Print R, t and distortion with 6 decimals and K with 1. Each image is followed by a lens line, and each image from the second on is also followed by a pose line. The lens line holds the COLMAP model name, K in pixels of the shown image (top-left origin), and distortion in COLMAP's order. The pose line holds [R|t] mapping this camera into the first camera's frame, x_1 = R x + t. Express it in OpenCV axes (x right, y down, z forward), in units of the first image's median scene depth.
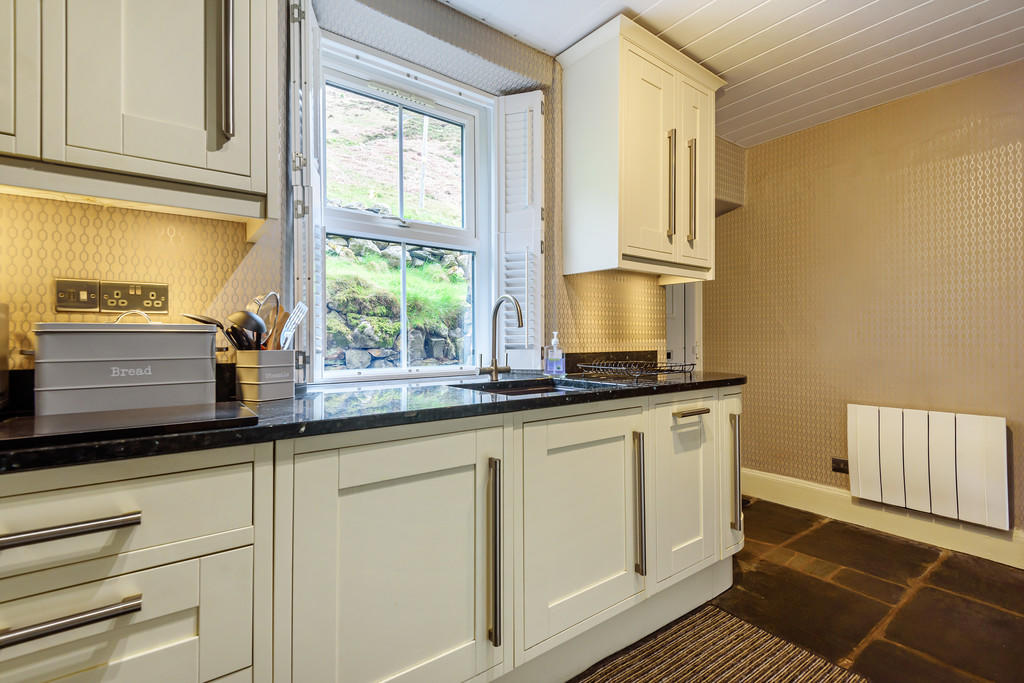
lens RADIAL K [[483.6, 0, 499.3], [0, 483.6, 333.6], [0, 0, 1]] dist [0.012901, -0.000239]
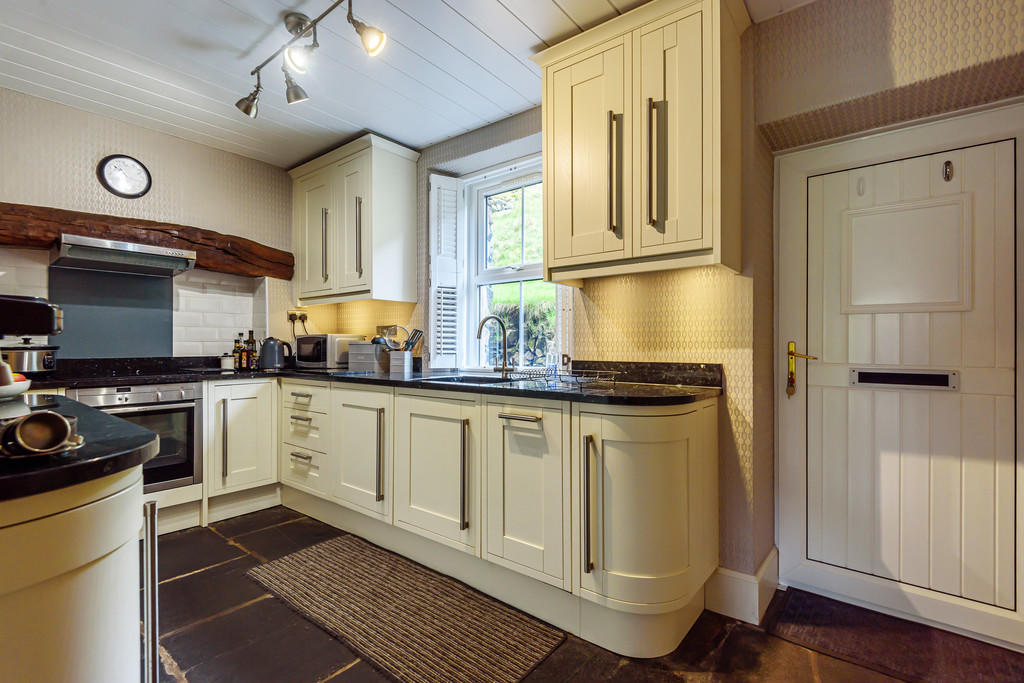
lens RADIAL K [[477.0, 0, 515.2], [0, 477.0, 344.6], [0, 0, 1]] dist [0.018876, -0.000715]
pose [[0.243262, -0.003292, -0.969955, 1.323715], [0.005684, 0.999982, -0.001968, 0.007348], [0.969944, -0.005035, 0.243276, 0.702060]]
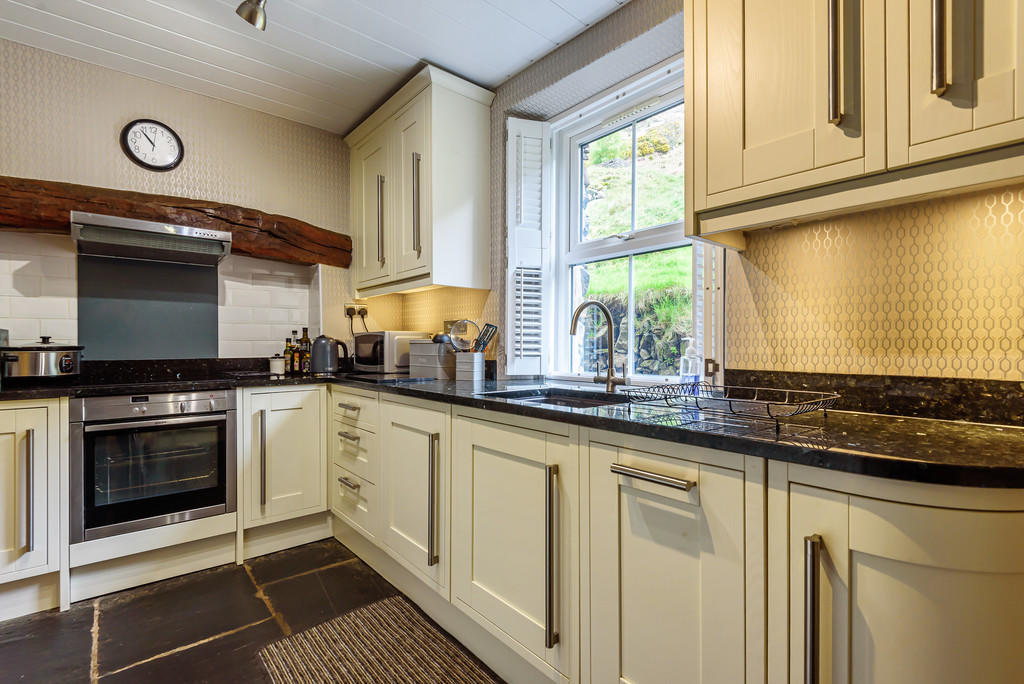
lens RADIAL K [[477.0, 0, 515.2], [0, 477.0, 345.1], [0, 0, 1]] dist [0.018876, -0.000715]
pose [[0.060661, -0.001107, -0.998158, 0.903040], [0.006061, 0.999981, -0.000741, 0.006794], [0.998140, -0.006005, 0.060666, 0.763679]]
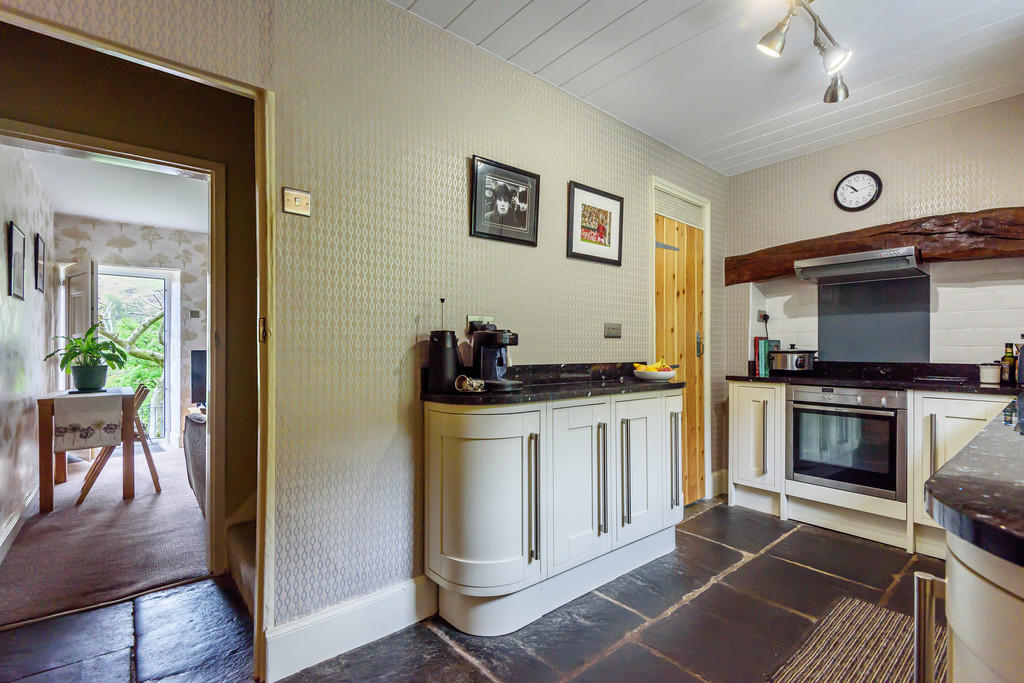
lens RADIAL K [[477.5, 0, 505.2], [0, 477.5, 351.1], [0, 0, 1]] dist [0.001280, -0.000056]
pose [[-0.997951, -0.006005, -0.063697, 0.833593], [-0.005984, 0.999982, -0.000514, 0.011228], [0.063699, -0.000132, -0.997969, 1.395412]]
